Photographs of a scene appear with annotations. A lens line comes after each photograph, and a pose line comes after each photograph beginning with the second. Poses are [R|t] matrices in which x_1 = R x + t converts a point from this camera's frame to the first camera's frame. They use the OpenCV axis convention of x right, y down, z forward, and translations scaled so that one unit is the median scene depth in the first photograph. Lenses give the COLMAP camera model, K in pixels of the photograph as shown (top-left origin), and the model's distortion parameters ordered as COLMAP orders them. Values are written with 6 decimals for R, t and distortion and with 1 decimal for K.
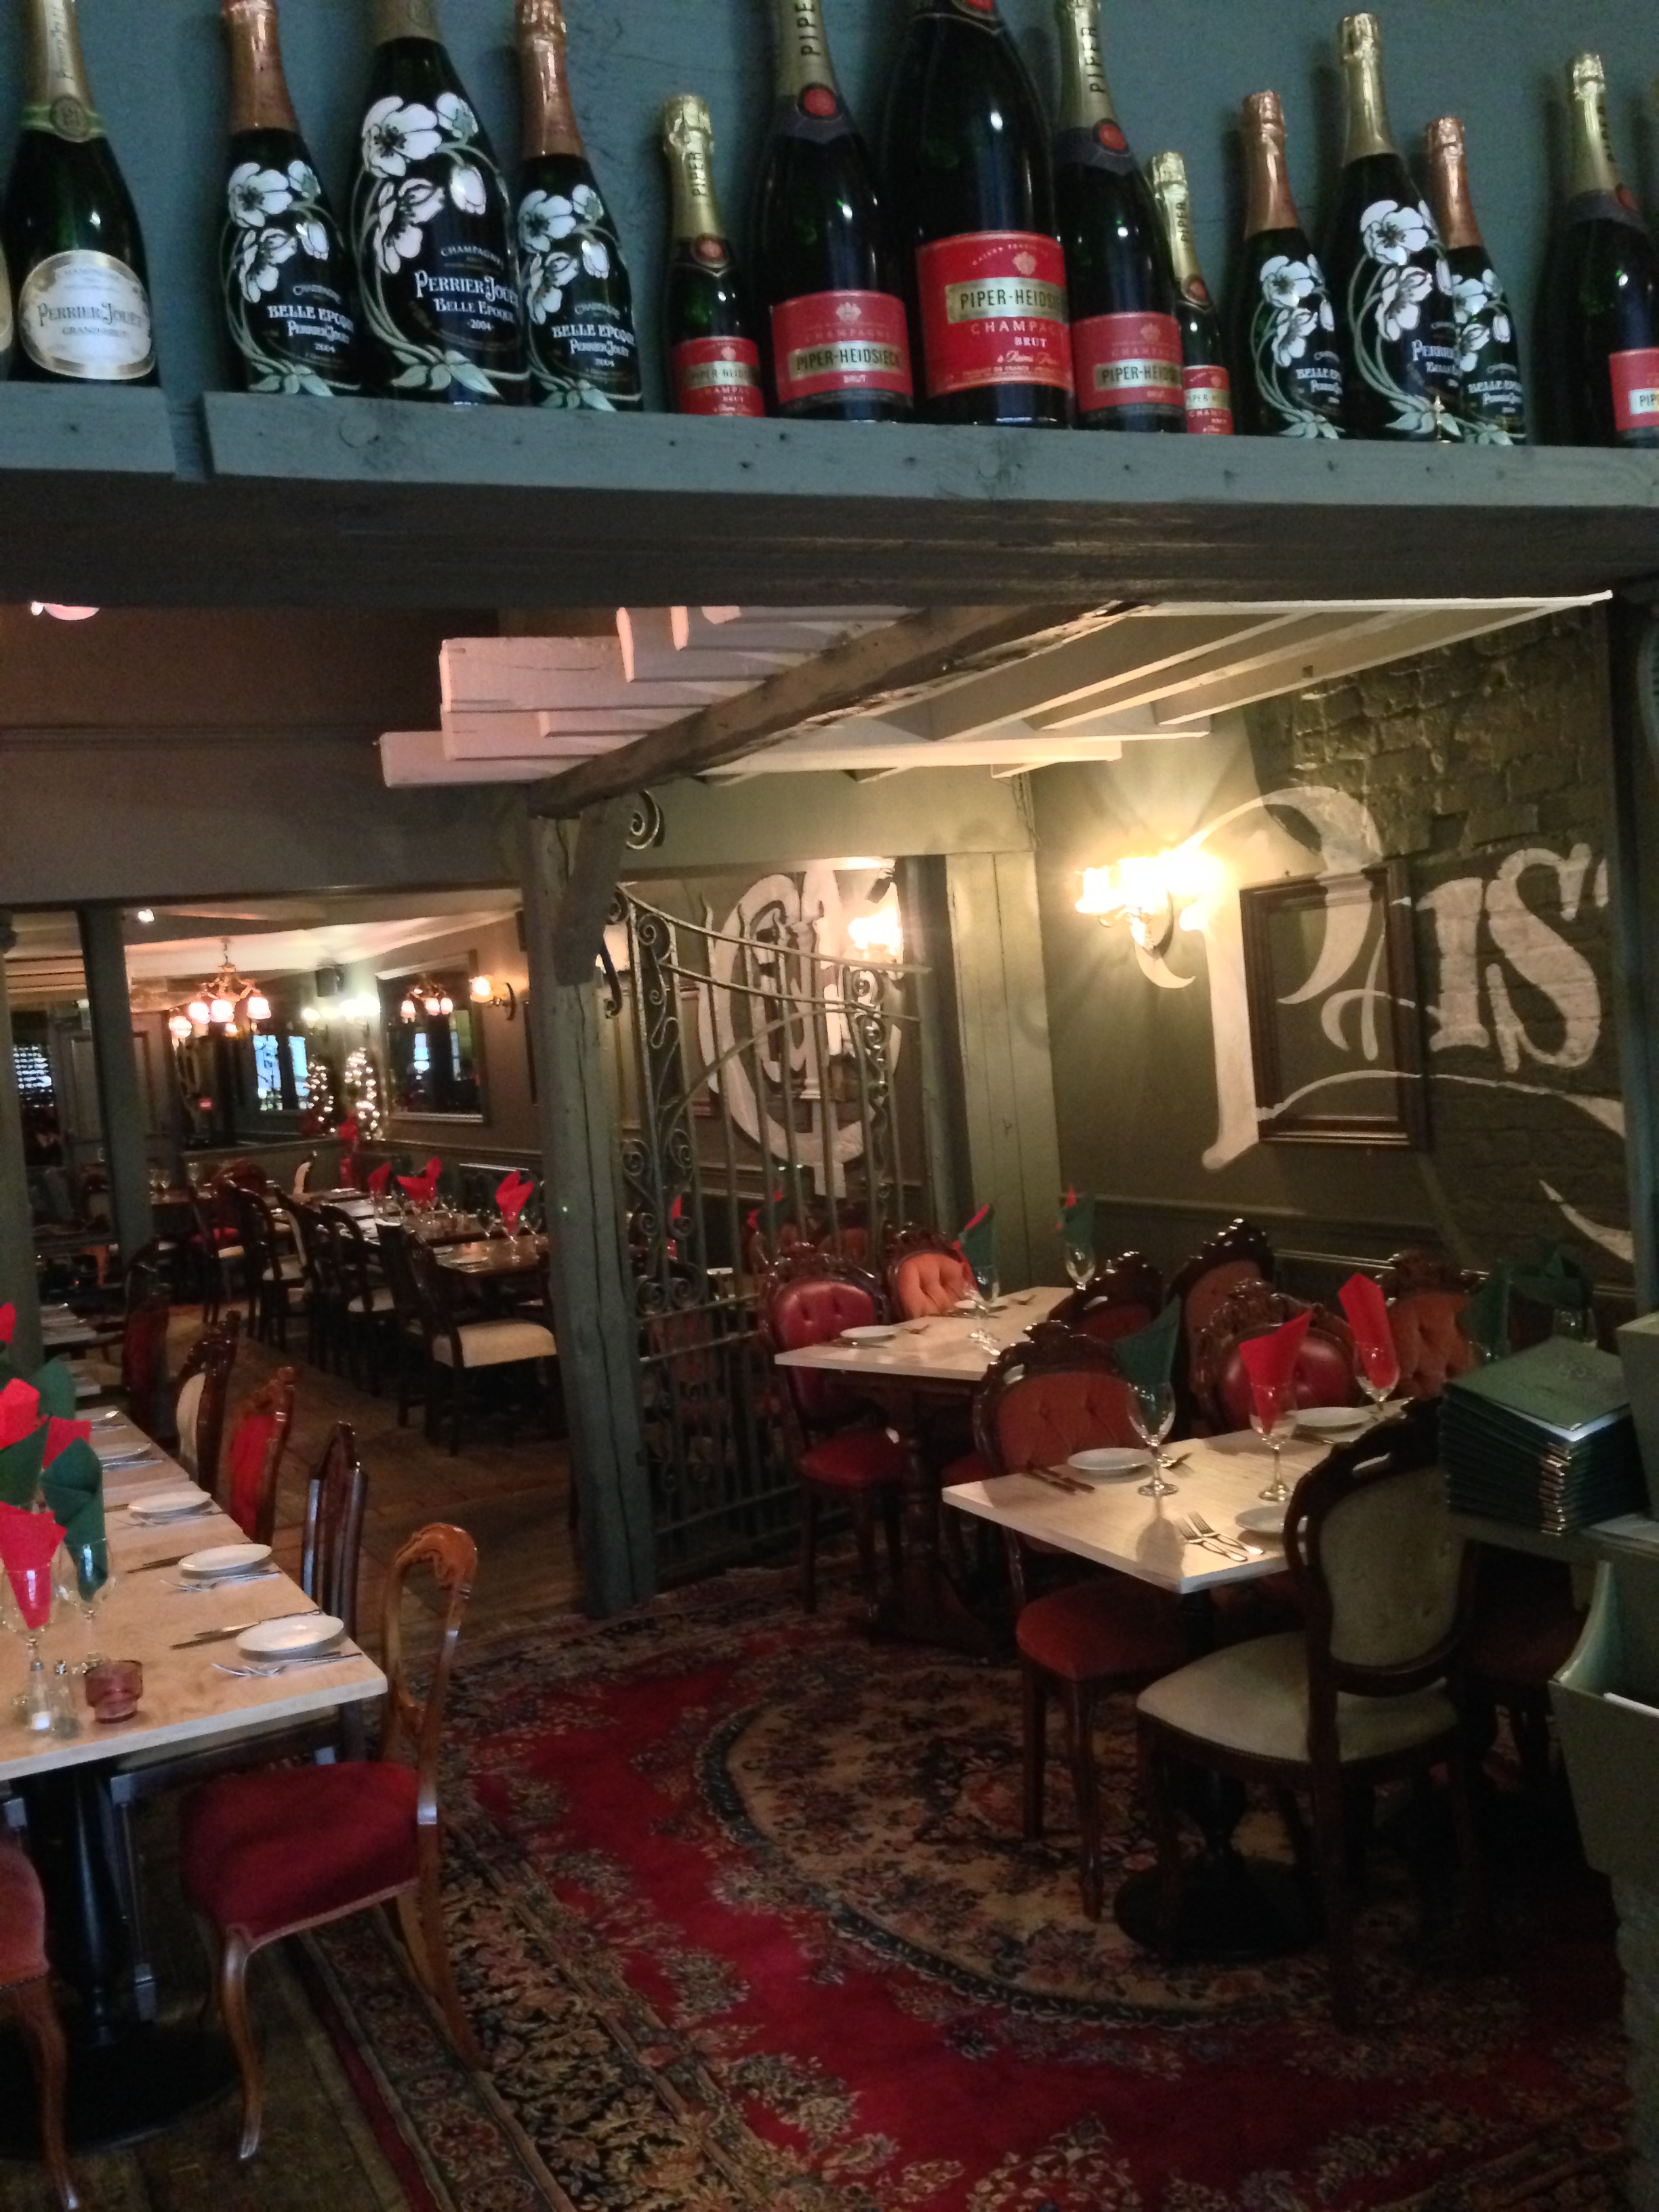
lens RADIAL K [[2028.8, 0, 821.5], [0, 2028.8, 1108.4], [0, 0, 1]] dist [0.152274, -0.274854]
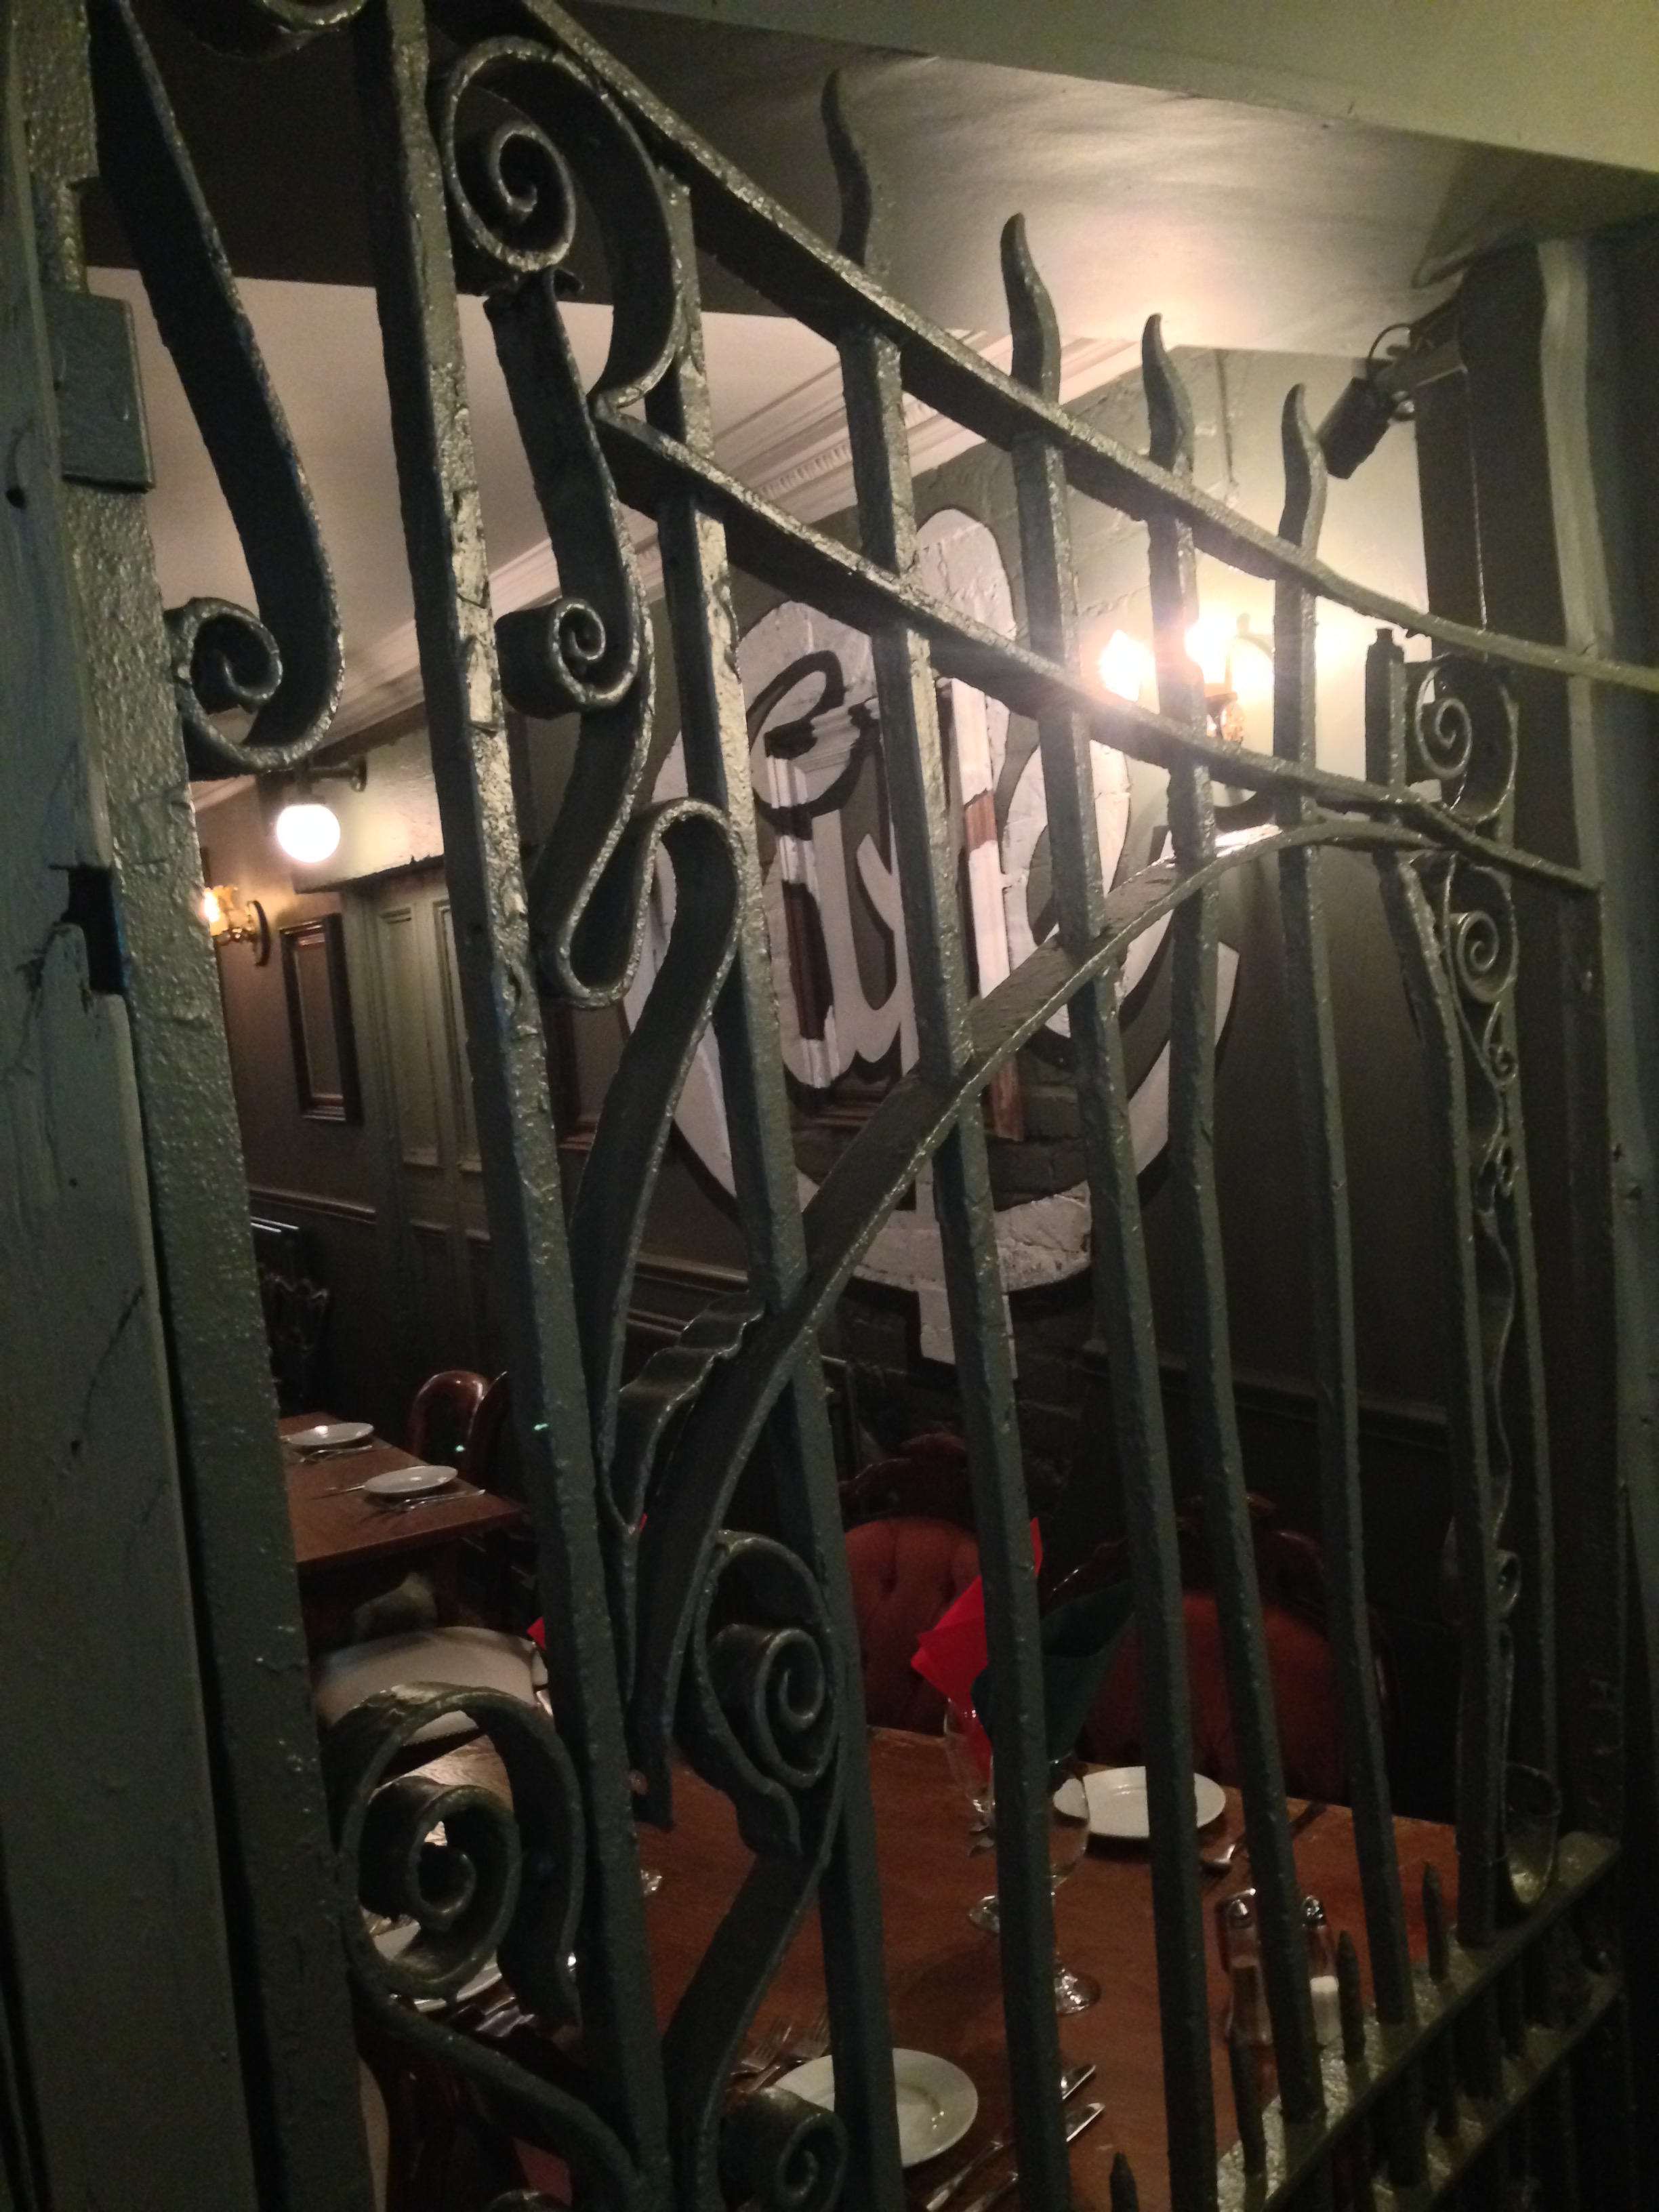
lens RADIAL K [[2028.8, 0, 821.5], [0, 2028.8, 1108.4], [0, 0, 1]] dist [0.152274, -0.274854]
pose [[0.997533, -0.014901, 0.068605, -0.094736], [0.013674, 0.999739, 0.018309, -0.031045], [-0.068860, -0.017325, 0.997476, 1.076571]]
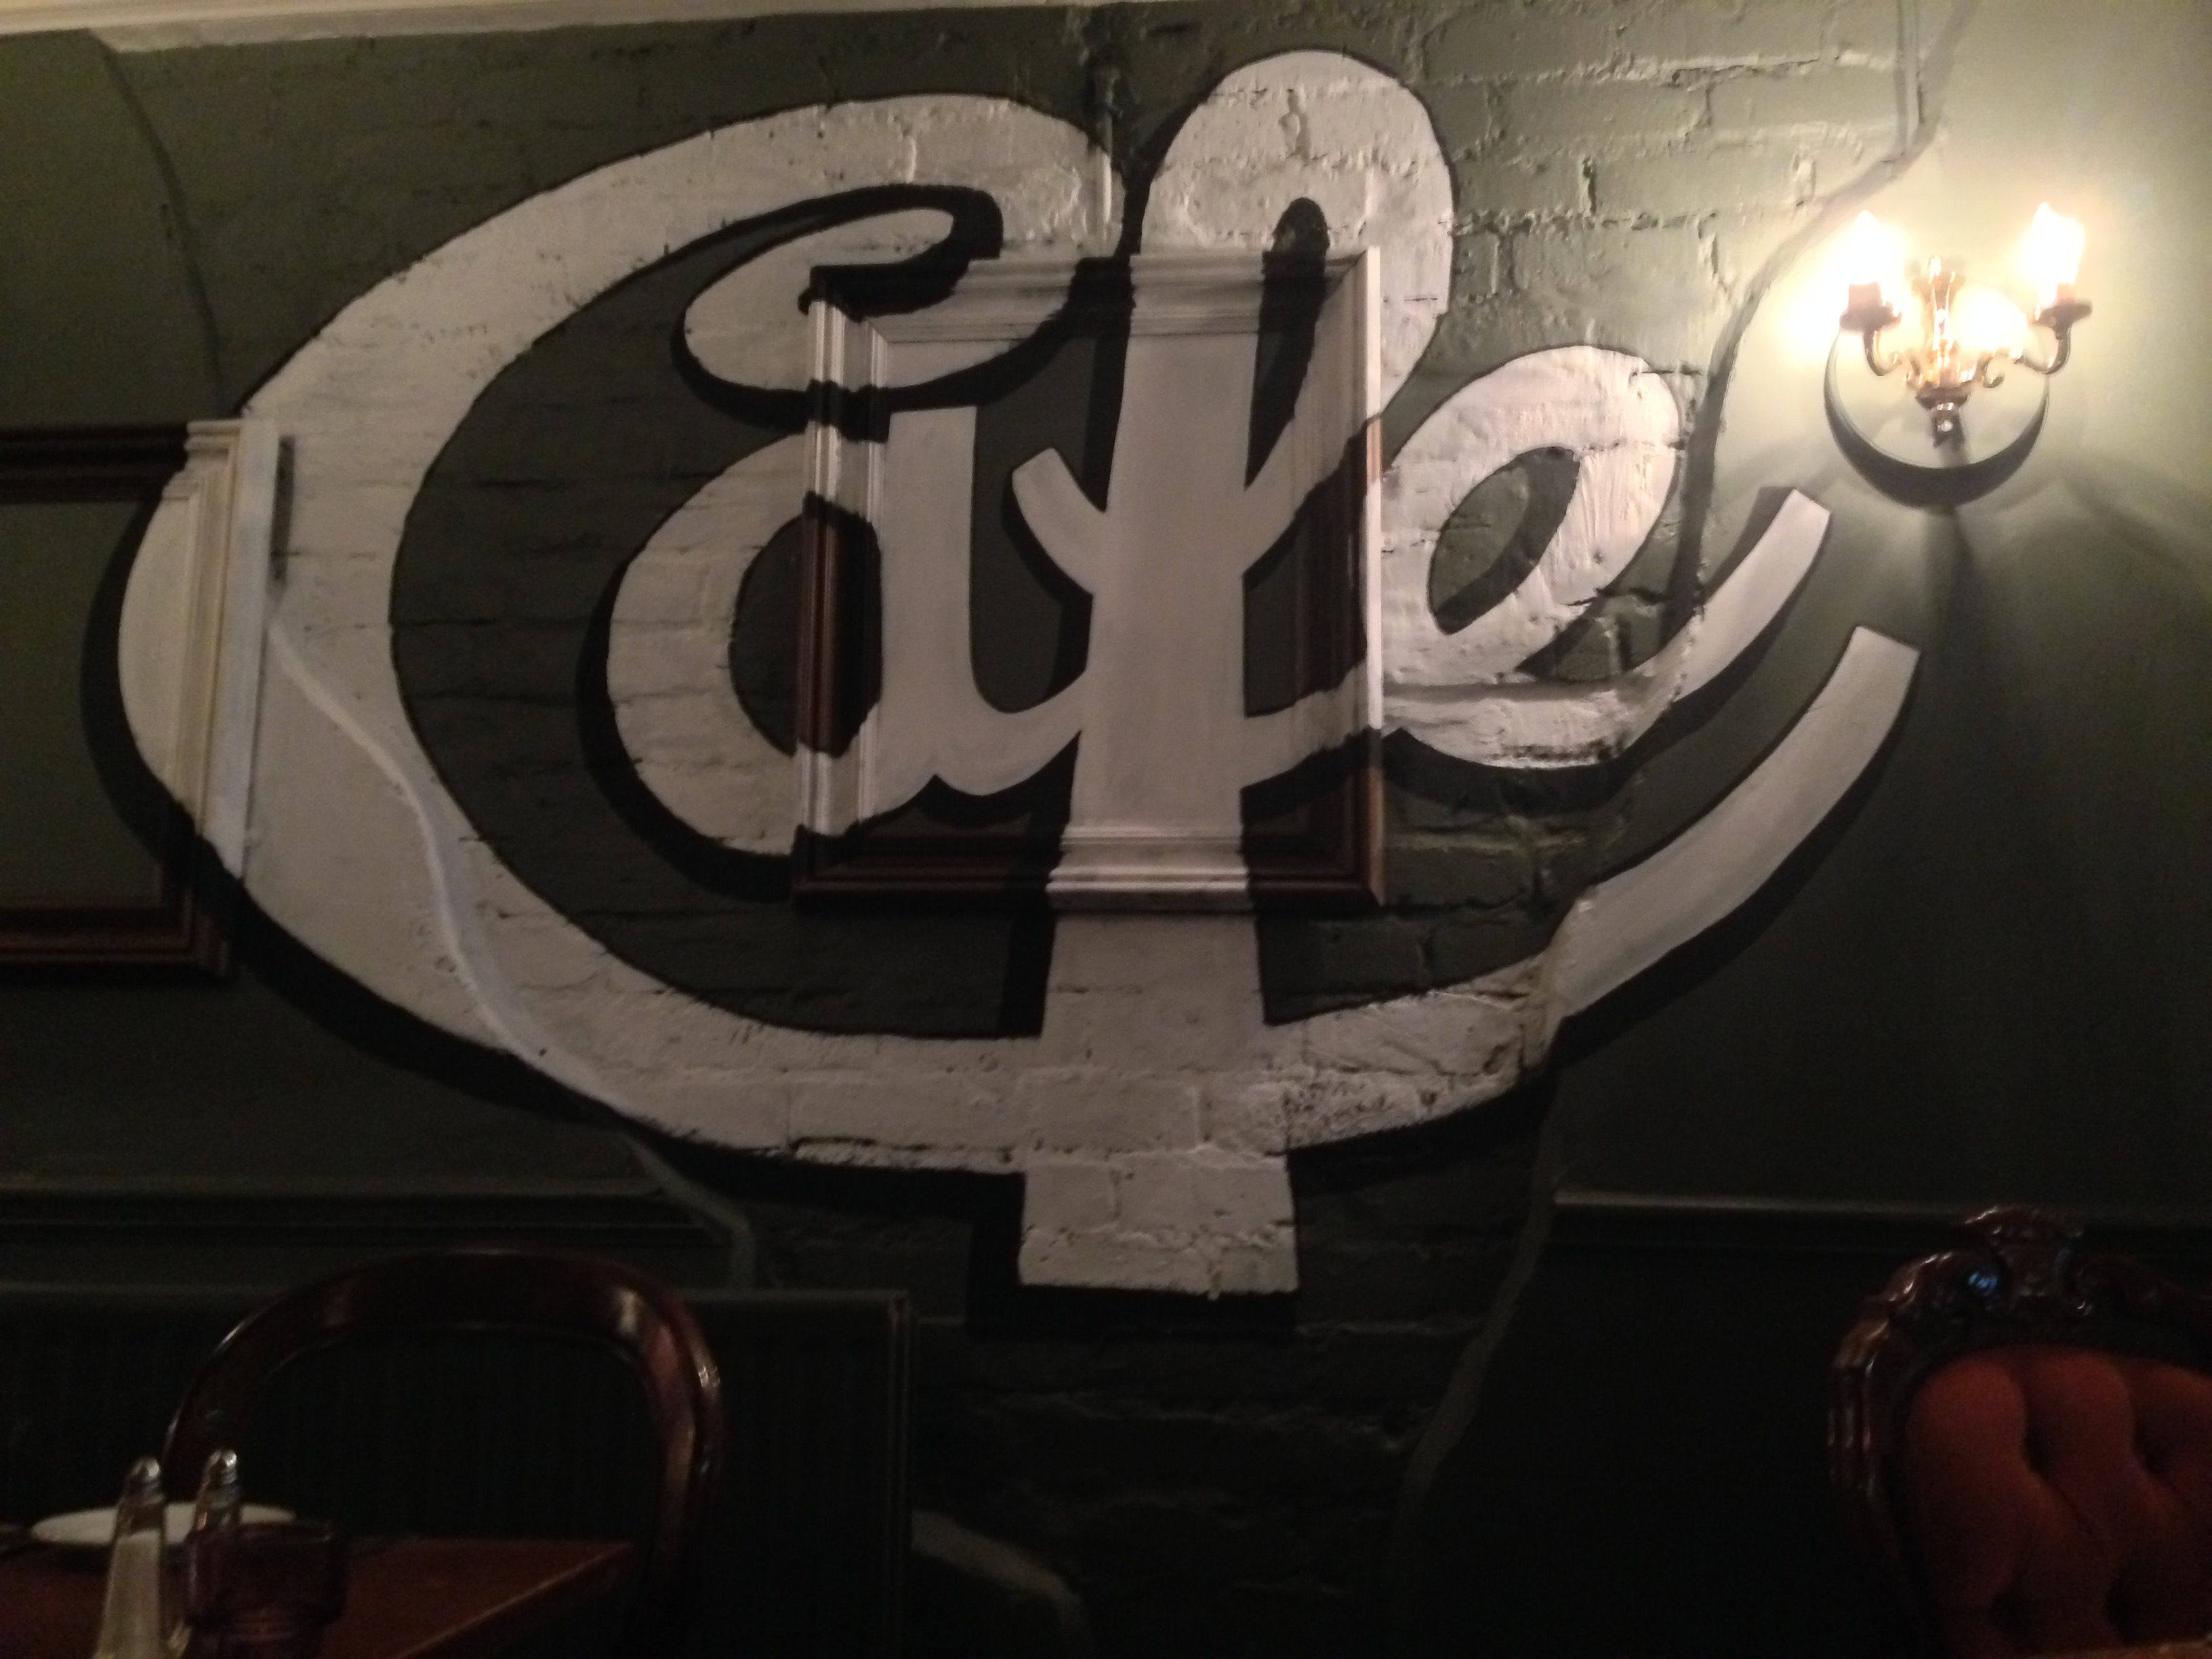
lens RADIAL K [[2028.8, 0, 1106.0], [0, 2028.8, 829.5], [0, 0, 1]] dist [0.152274, -0.274854]
pose [[0.541367, 0.248449, 0.803240, -0.387373], [-0.022839, 0.959337, -0.281338, 0.106842], [-0.840476, 0.133962, 0.525027, 1.561798]]
